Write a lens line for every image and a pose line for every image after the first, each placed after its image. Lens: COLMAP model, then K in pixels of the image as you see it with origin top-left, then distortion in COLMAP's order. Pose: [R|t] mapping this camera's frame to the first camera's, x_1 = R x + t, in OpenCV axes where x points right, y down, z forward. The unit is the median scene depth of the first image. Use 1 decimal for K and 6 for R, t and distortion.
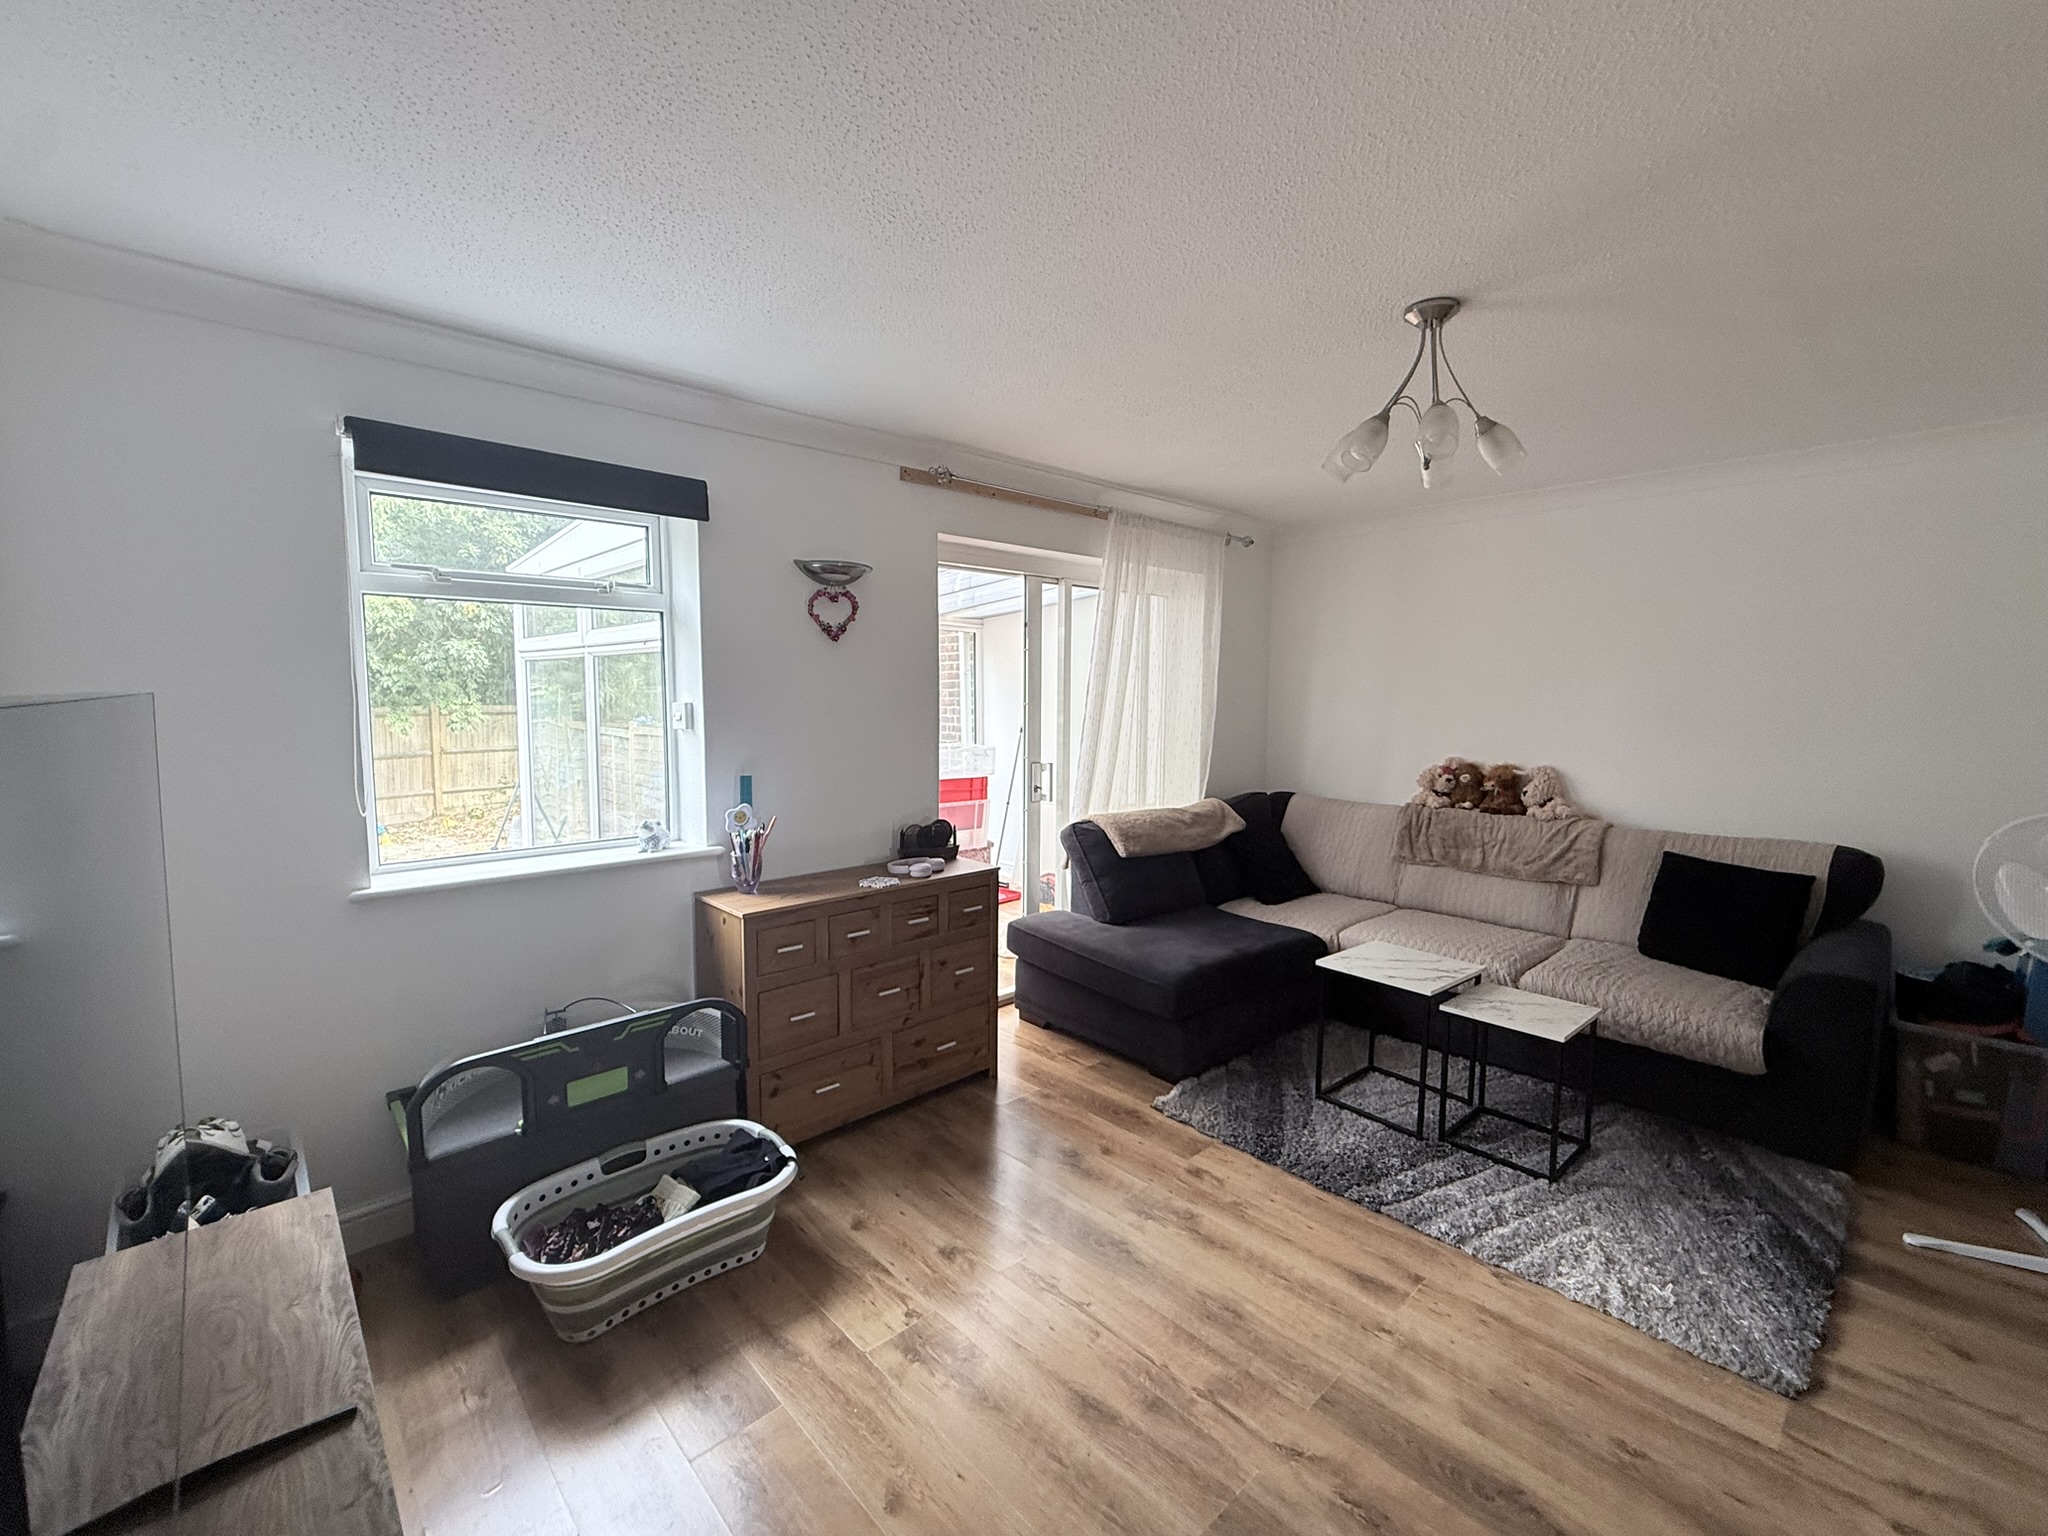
lens RADIAL K [[877.6, 0, 1021.4], [0, 877.6, 764.1], [0, 0, 1]] dist [-0.000284, 0.000309]
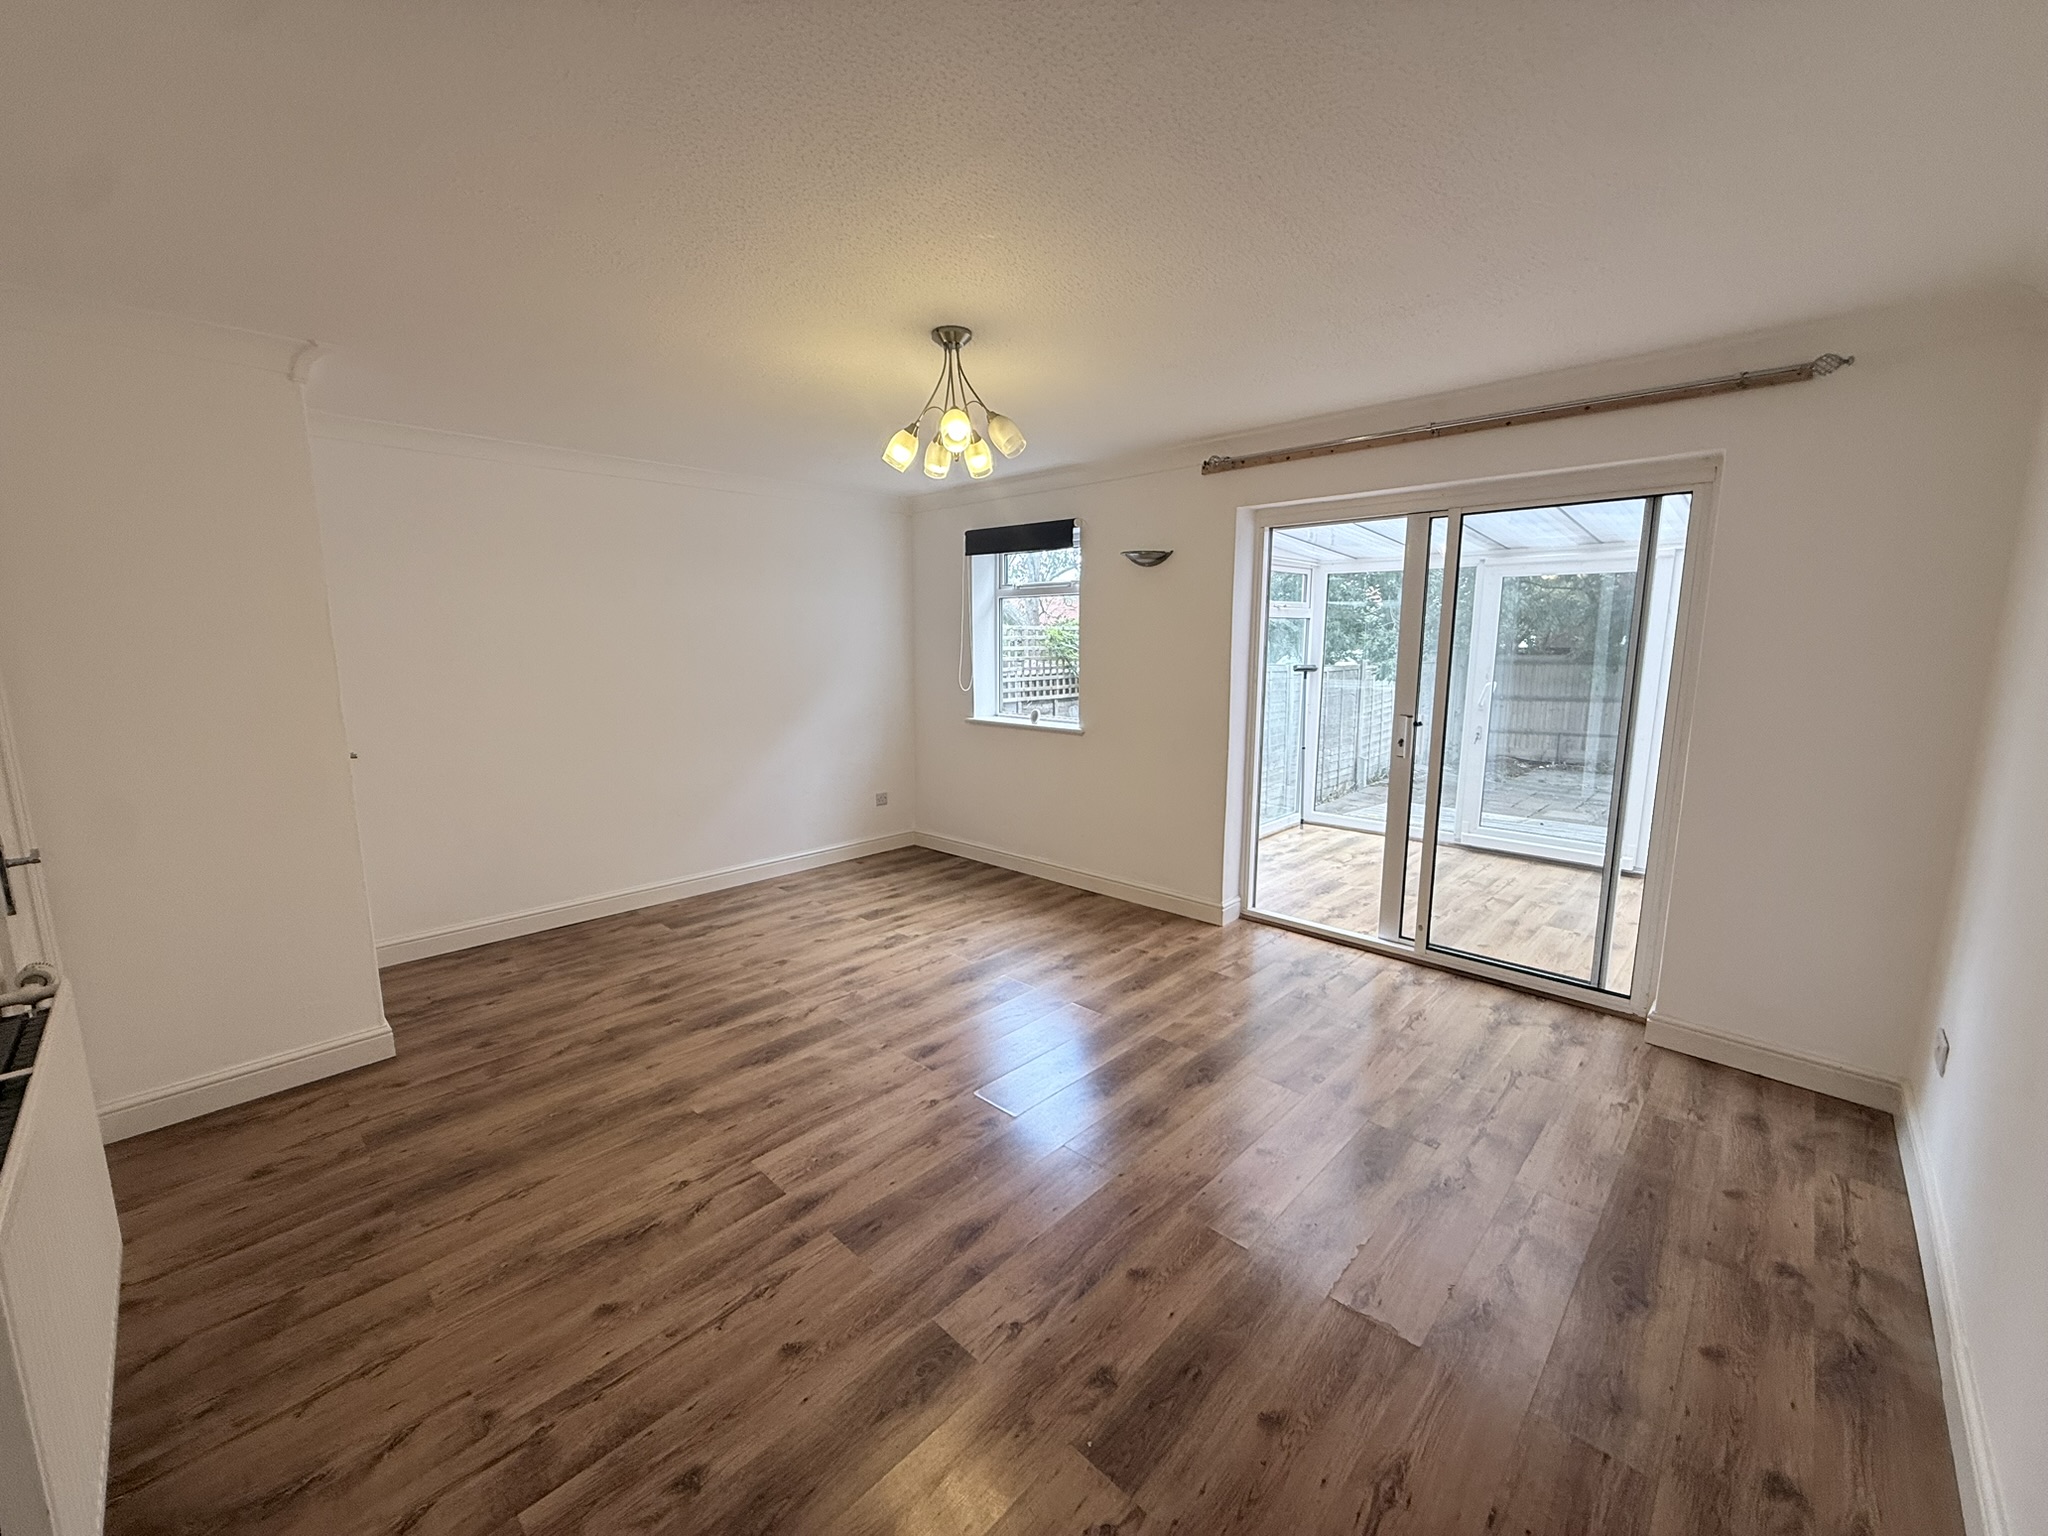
lens RADIAL K [[818.1, 0, 1019.7], [0, 818.1, 769.1], [0, 0, 1]] dist [0.001399, -0.000827]
pose [[0.049350, 0.155441, -0.986612, 1.593755], [-0.083027, 0.985035, 0.151040, -0.079198], [0.995325, 0.074461, 0.061518, 0.984401]]
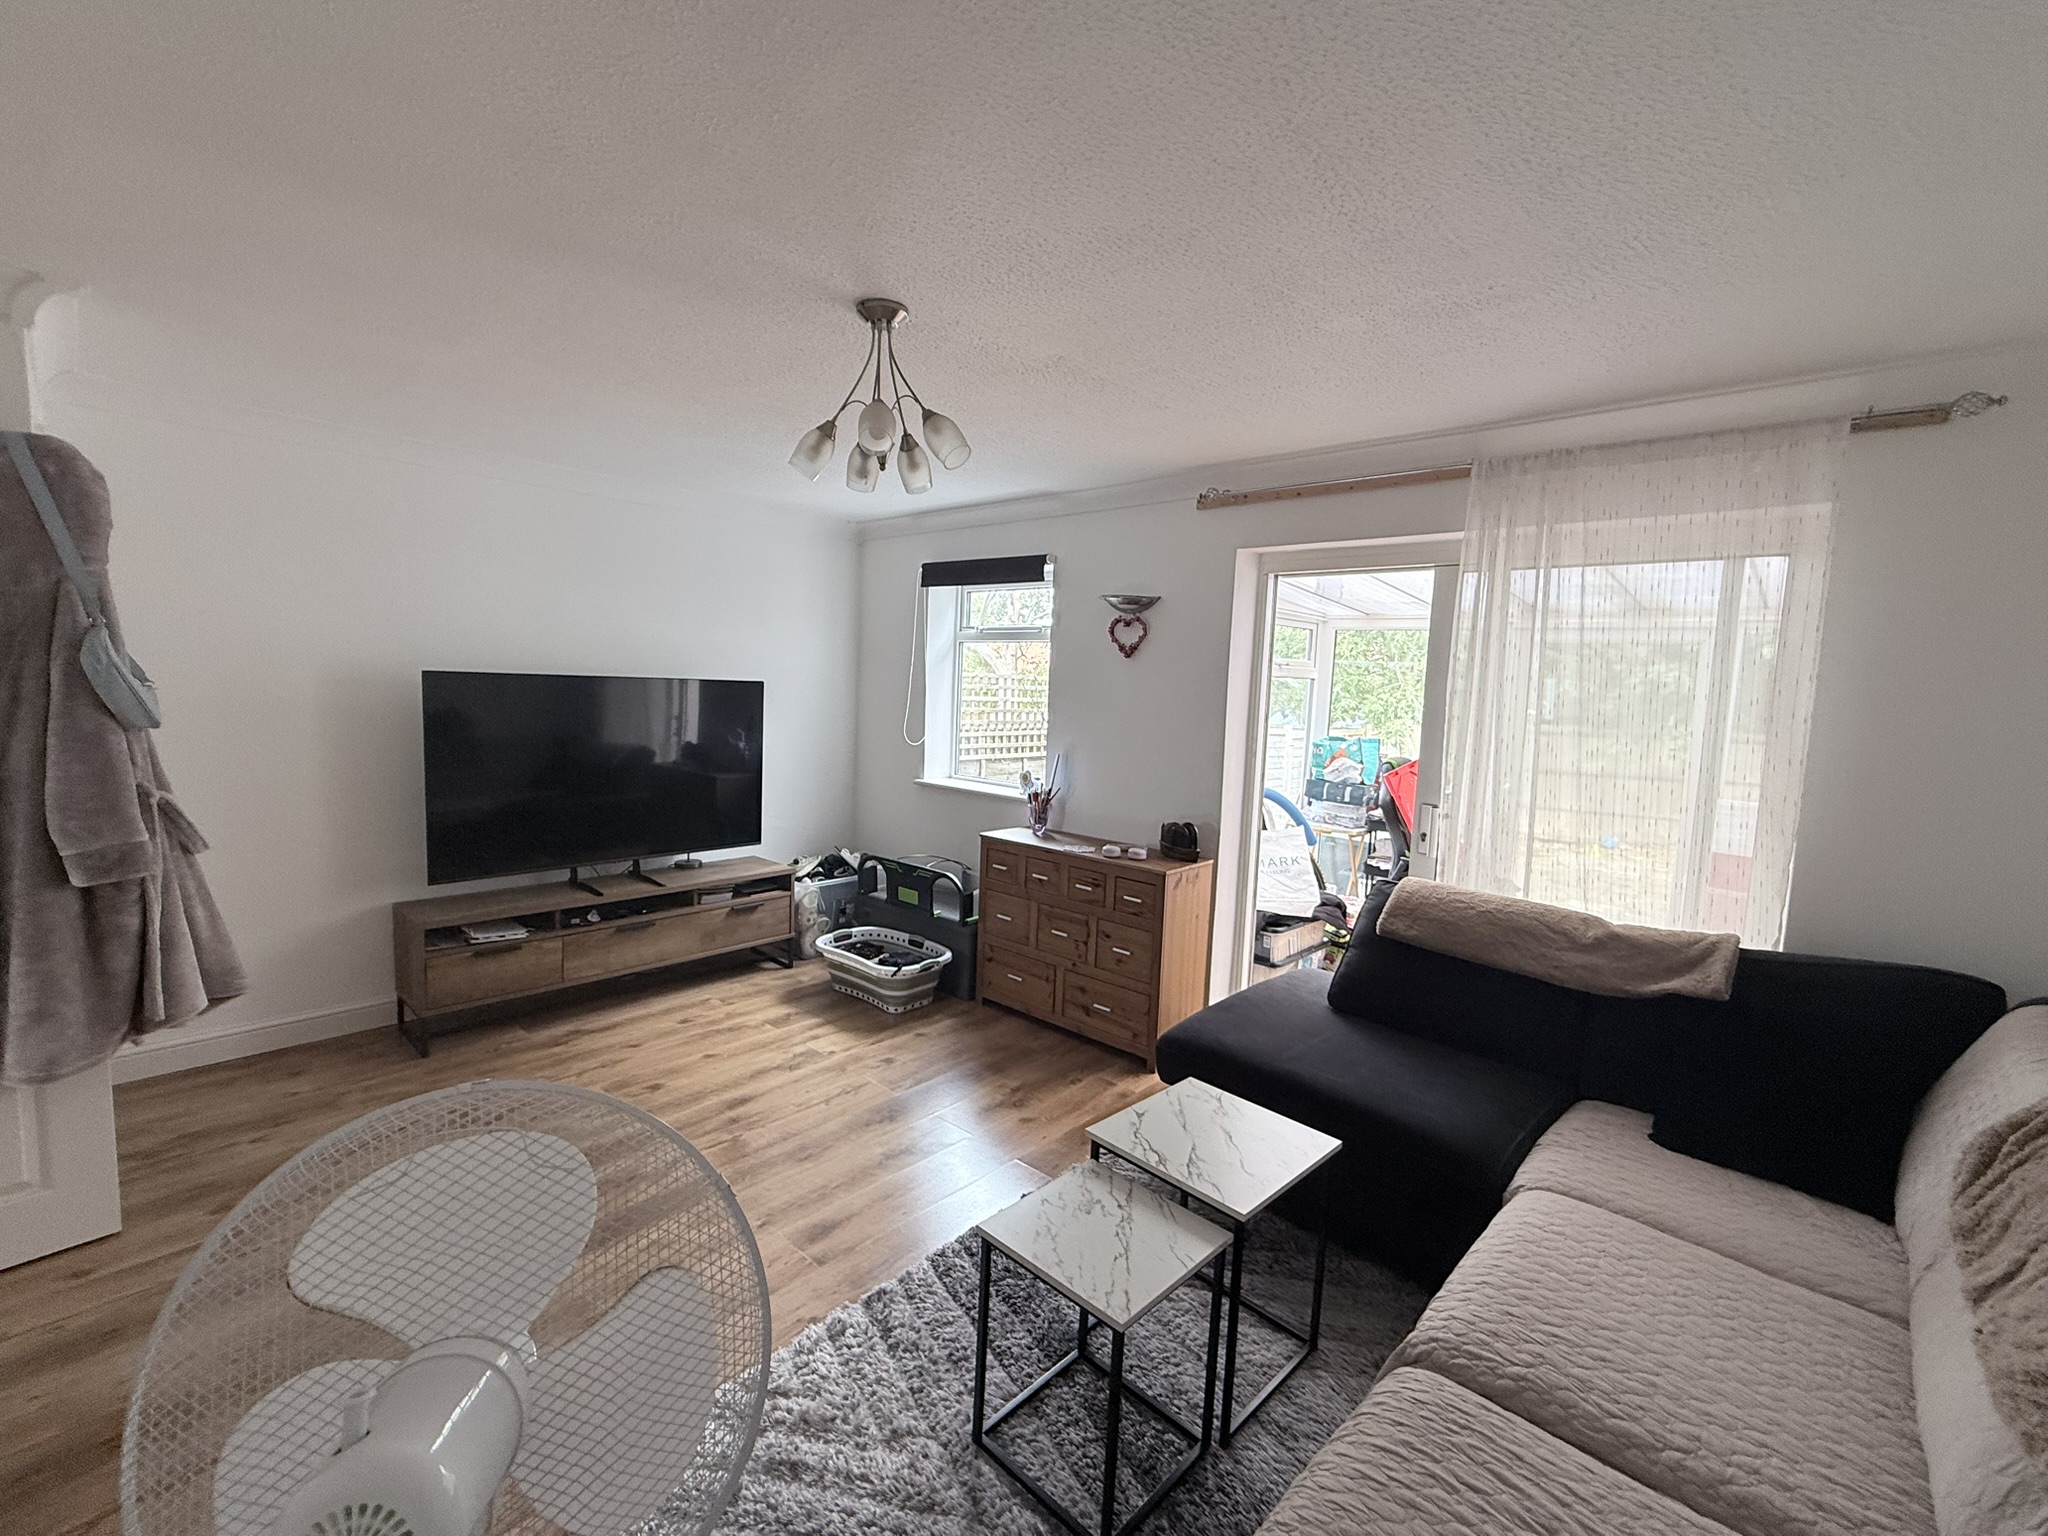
lens RADIAL K [[877.6, 0, 1023.3], [0, 877.6, 768.3], [0, 0, 1]] dist [-0.000284, 0.000309]
pose [[0.074063, 0.099169, -0.992311, 1.386720], [-0.123791, 0.988262, 0.089525, -0.107431], [0.989541, 0.116209, 0.085470, 1.040574]]
